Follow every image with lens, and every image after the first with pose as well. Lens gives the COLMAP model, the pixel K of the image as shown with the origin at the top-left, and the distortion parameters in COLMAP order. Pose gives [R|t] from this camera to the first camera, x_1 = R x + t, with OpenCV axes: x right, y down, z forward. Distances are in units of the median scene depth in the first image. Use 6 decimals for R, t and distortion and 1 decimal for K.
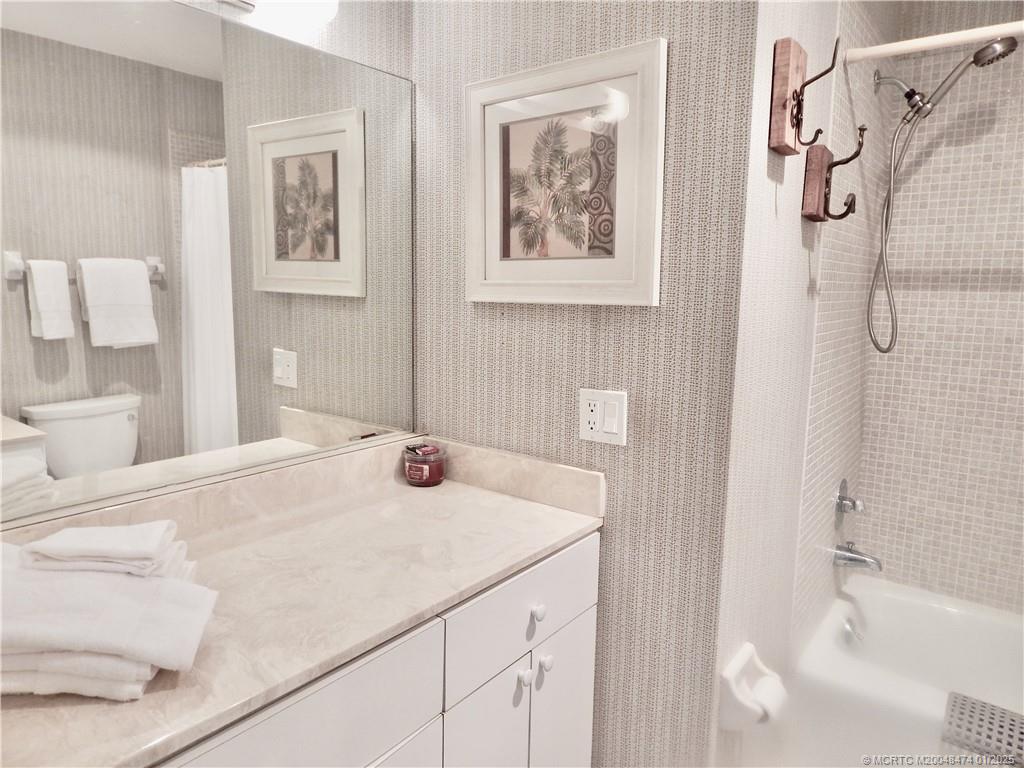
lens RADIAL K [[681.3, 0, 513.1], [0, 681.3, 379.3], [0, 0, 1]] dist [0.008485, -0.007254]
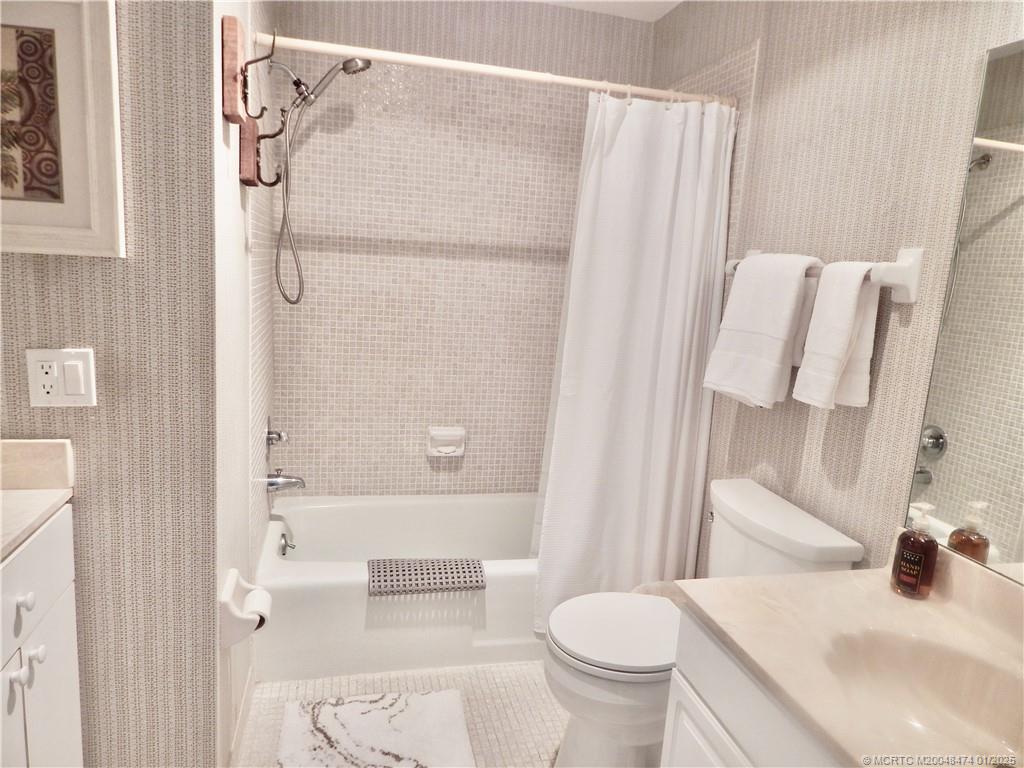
lens RADIAL K [[678.4, 0, 513.4], [0, 678.4, 379.6], [0, 0, 1]] dist [0.007511, -0.013892]
pose [[0.622193, -0.106052, 0.775647, -0.189756], [0.056115, 0.994275, 0.090932, 0.007617], [-0.780850, -0.013052, 0.624582, -0.037420]]
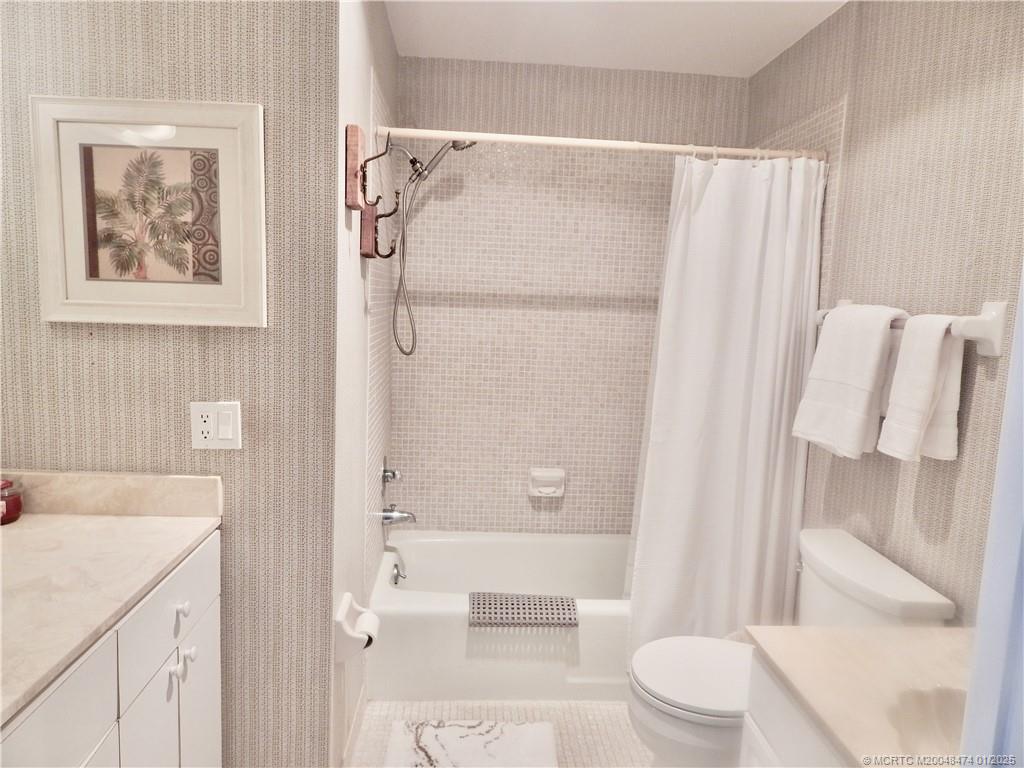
lens RADIAL K [[681.3, 0, 513.1], [0, 681.3, 379.3], [0, 0, 1]] dist [0.008485, -0.007254]
pose [[0.749869, -0.064758, 0.658410, -0.224920], [0.063548, 0.997647, 0.025747, -0.018115], [-0.658528, 0.022534, 0.752219, -0.153903]]
